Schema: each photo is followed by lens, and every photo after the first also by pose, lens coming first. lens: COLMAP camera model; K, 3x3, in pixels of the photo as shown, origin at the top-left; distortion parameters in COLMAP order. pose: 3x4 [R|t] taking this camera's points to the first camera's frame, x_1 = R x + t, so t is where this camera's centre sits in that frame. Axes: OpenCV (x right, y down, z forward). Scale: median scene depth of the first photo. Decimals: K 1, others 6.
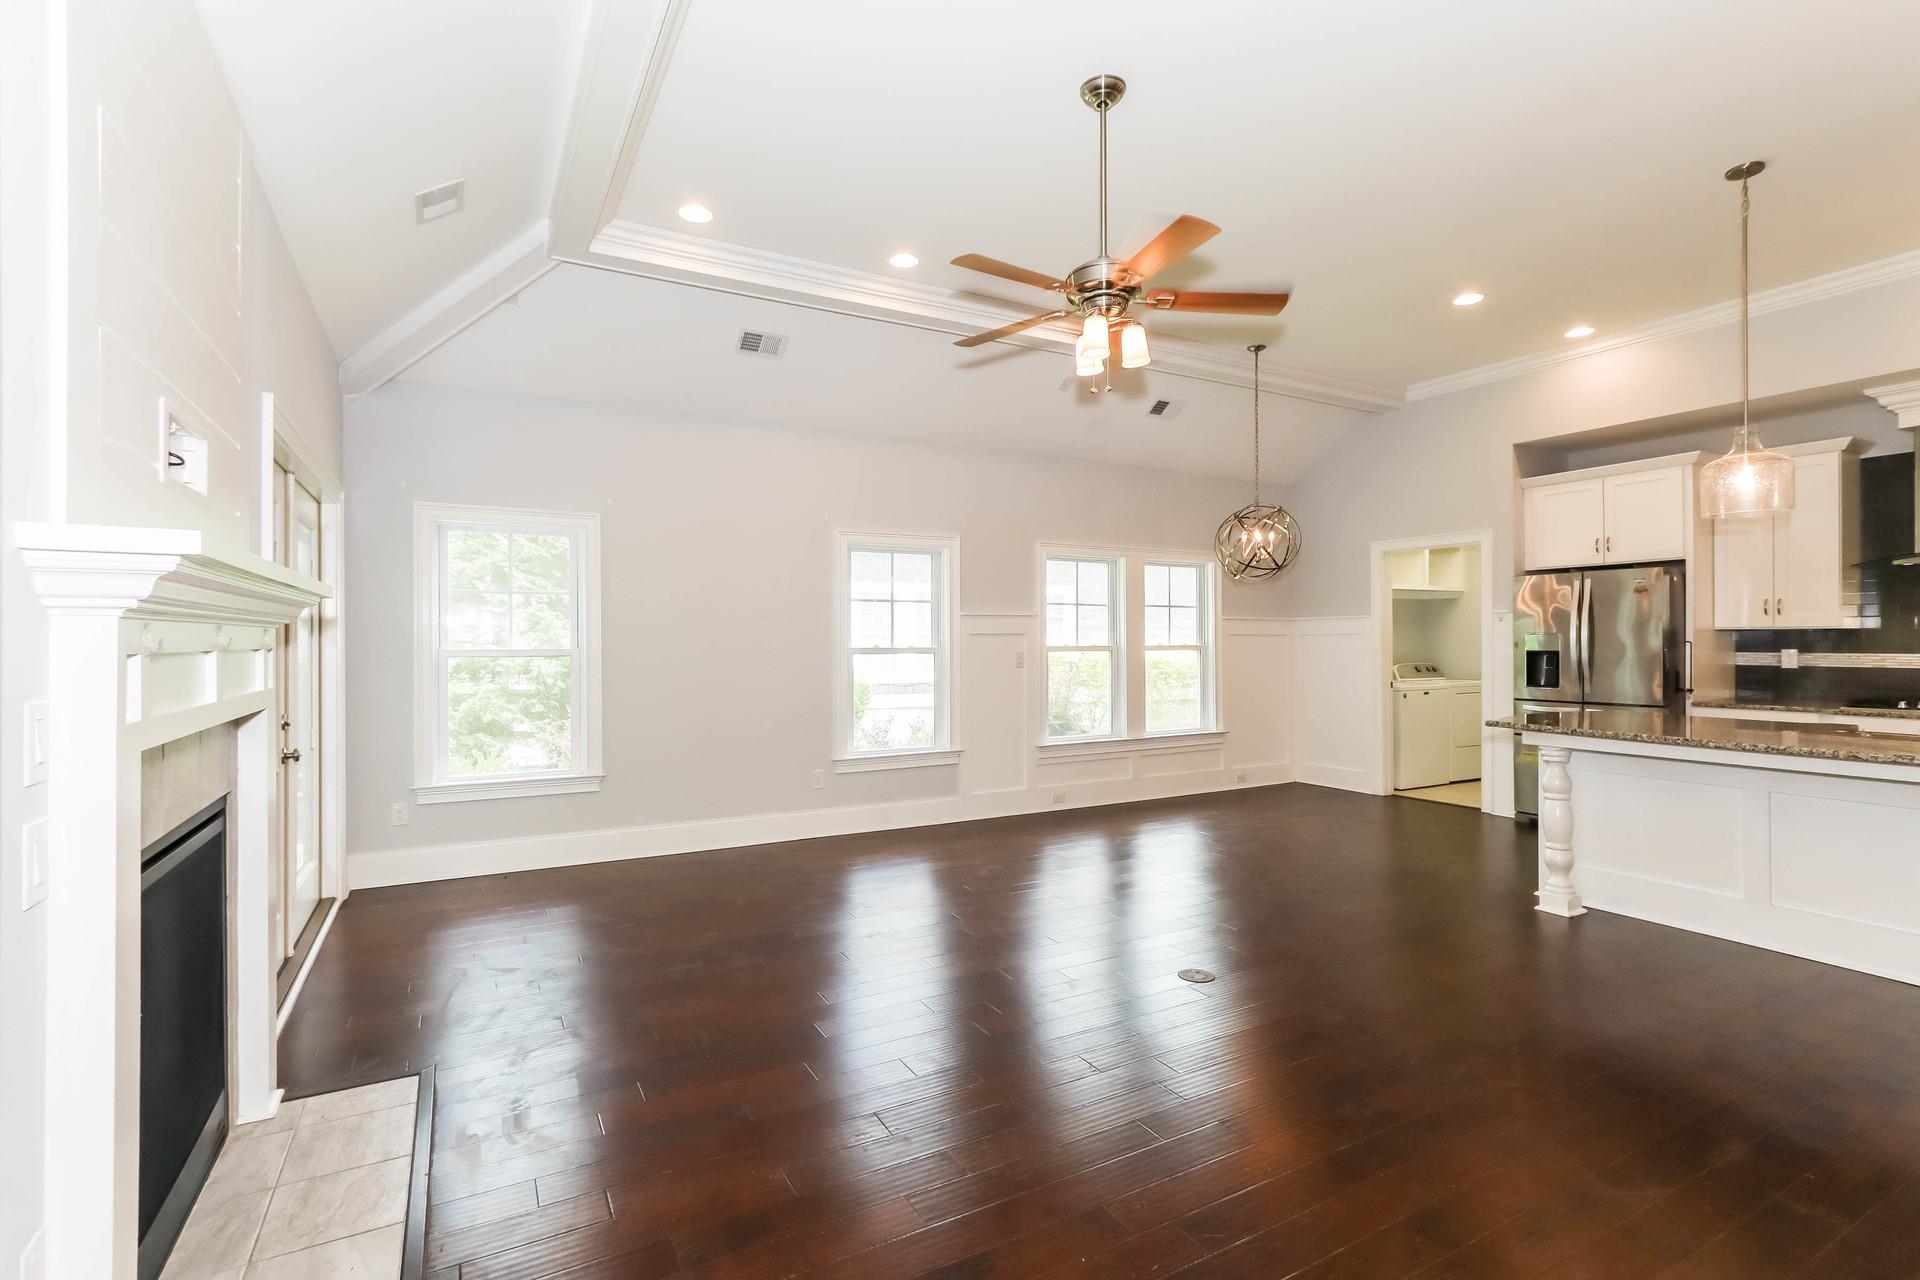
lens RADIAL K [[910.6, 0, 944.4], [0, 910.6, 639.2], [0, 0, 1]] dist [0.006061, 0.000510]
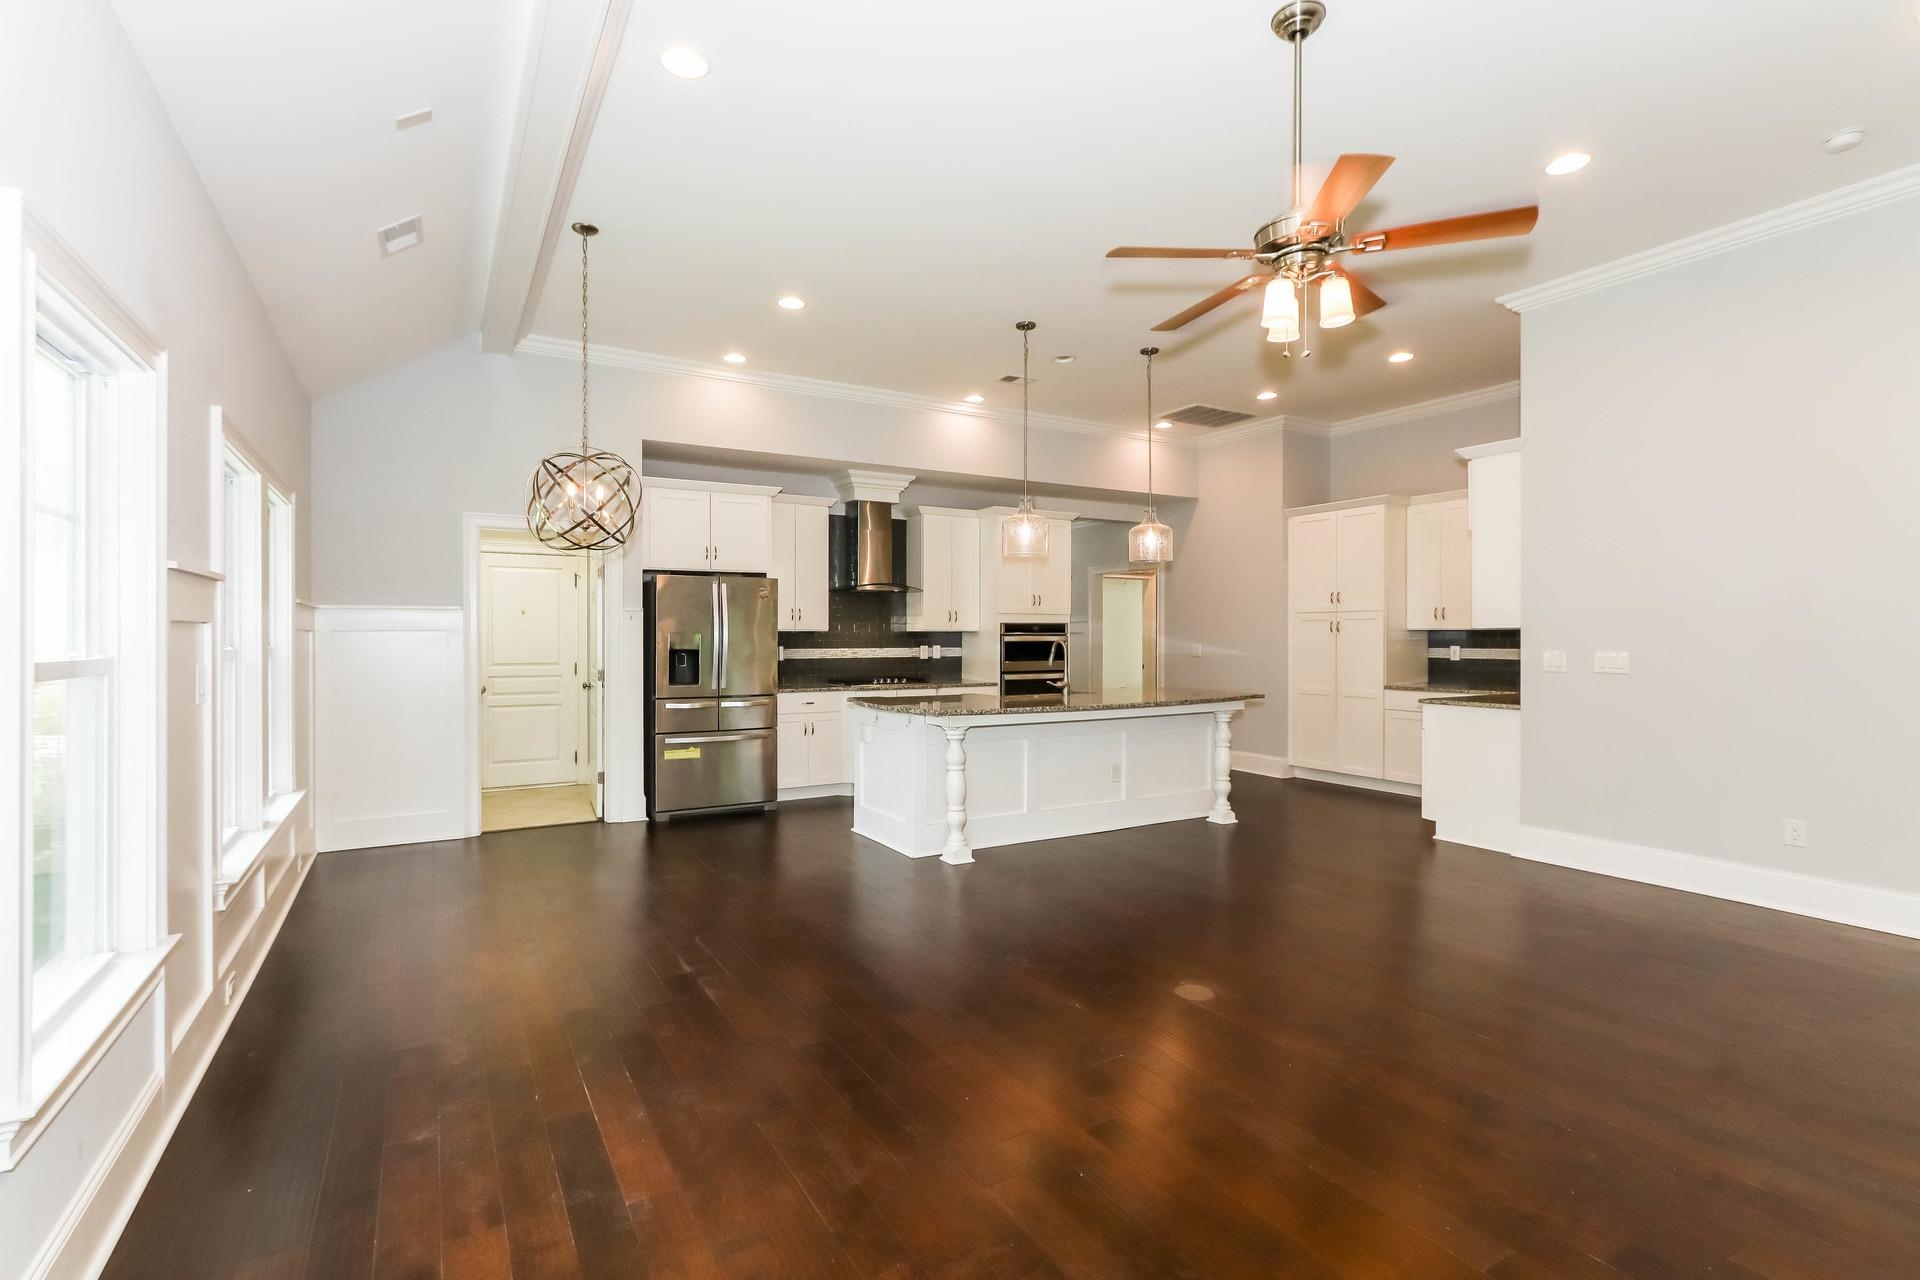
lens RADIAL K [[910.6, 0, 949.1], [0, 910.6, 639.1], [0, 0, 1]] dist [0.006061, 0.000510]
pose [[-0.026983, -0.002449, 0.999633, -0.426500], [-0.001718, 0.999996, 0.002403, -0.002716], [-0.999634, -0.001653, -0.026987, 0.824237]]
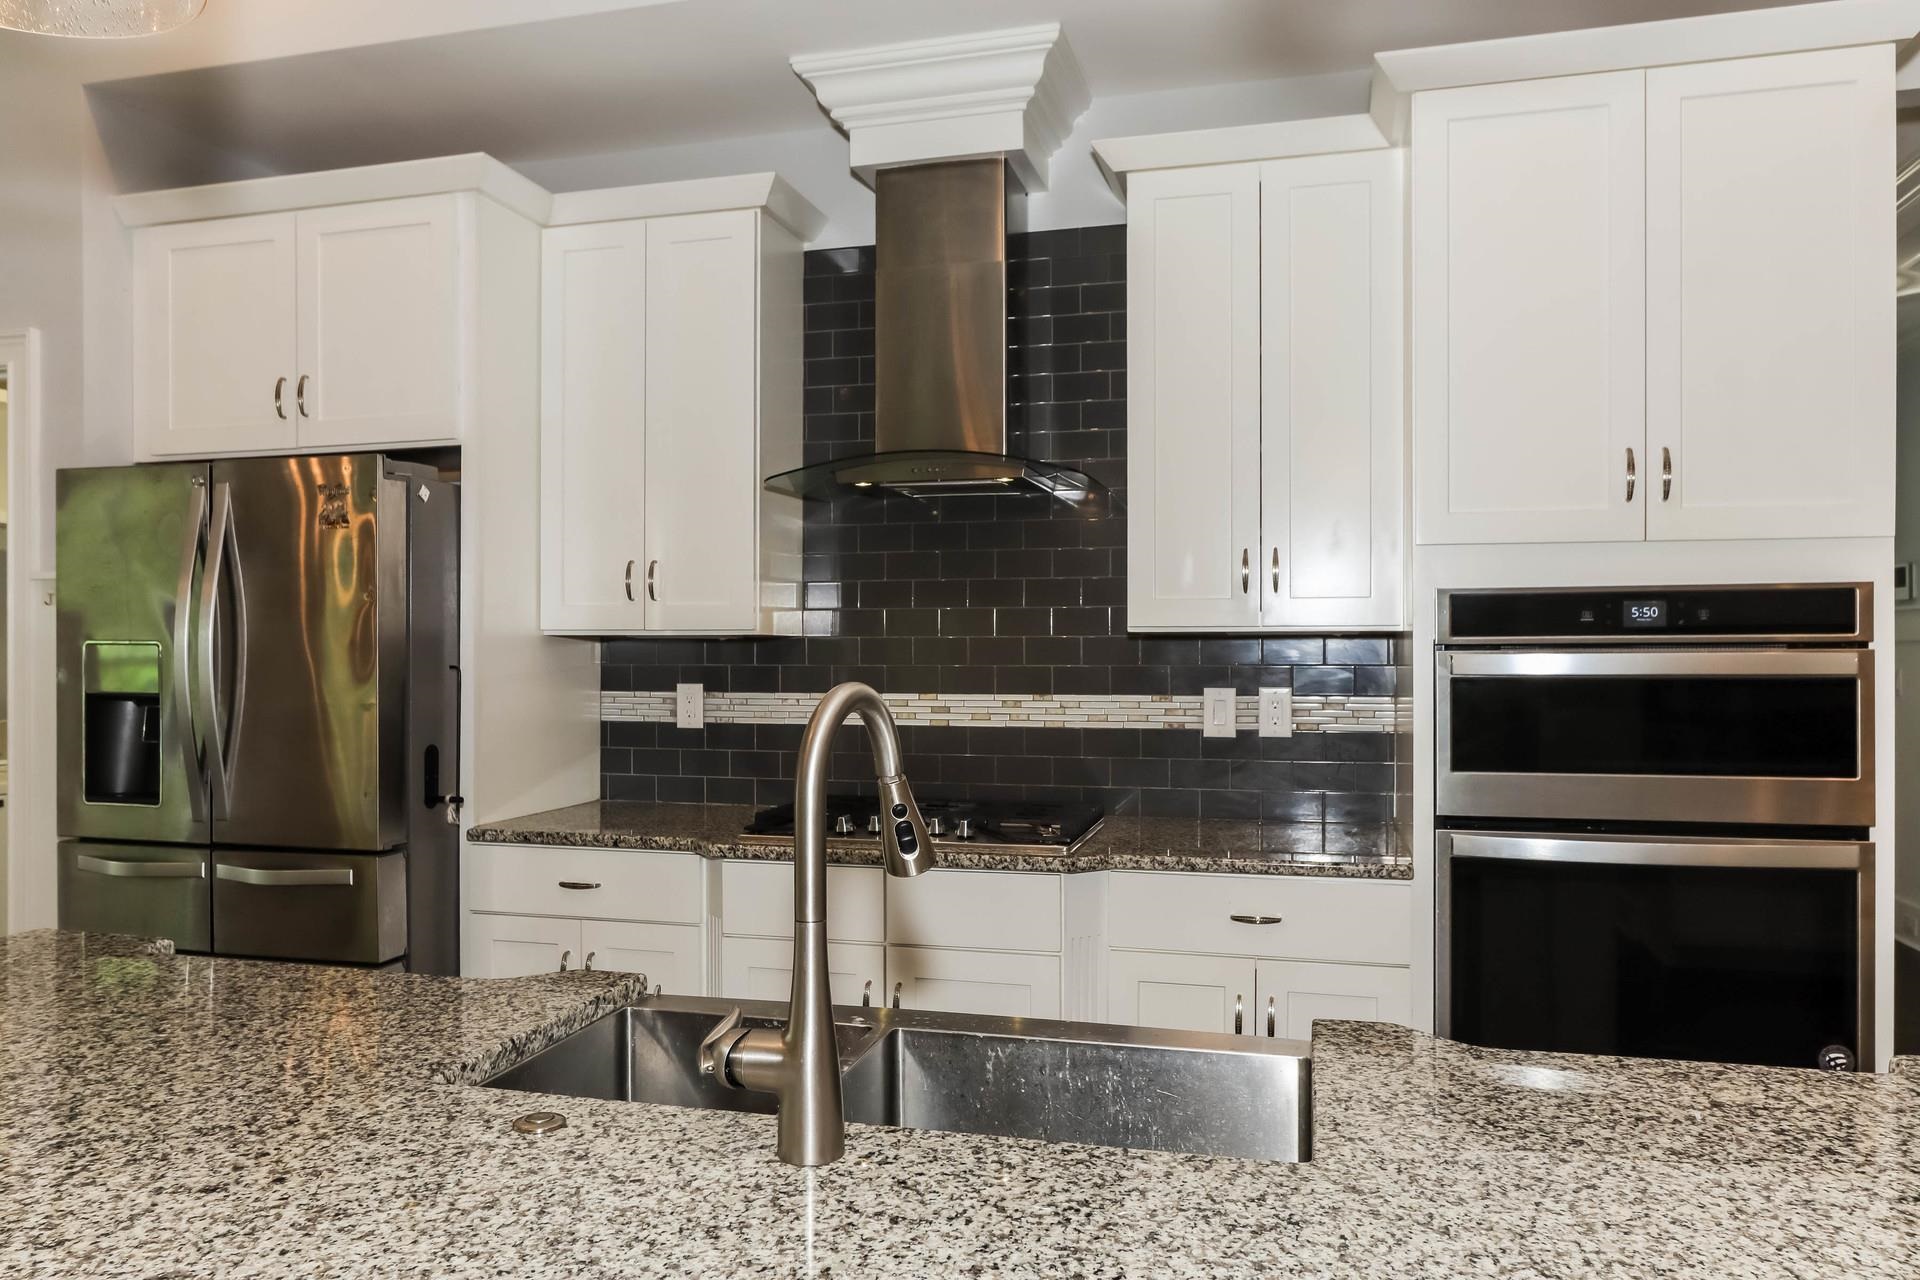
lens RADIAL K [[1336.7, 0, 953.3], [0, 1336.7, 645.7], [0, 0, 1]] dist [0.005724, 0.000676]
pose [[0.704218, 0.006817, 0.709951, 0.587654], [-0.001238, 0.999964, -0.008373, -0.001784], [-0.709983, 0.005018, 0.704201, 0.491264]]
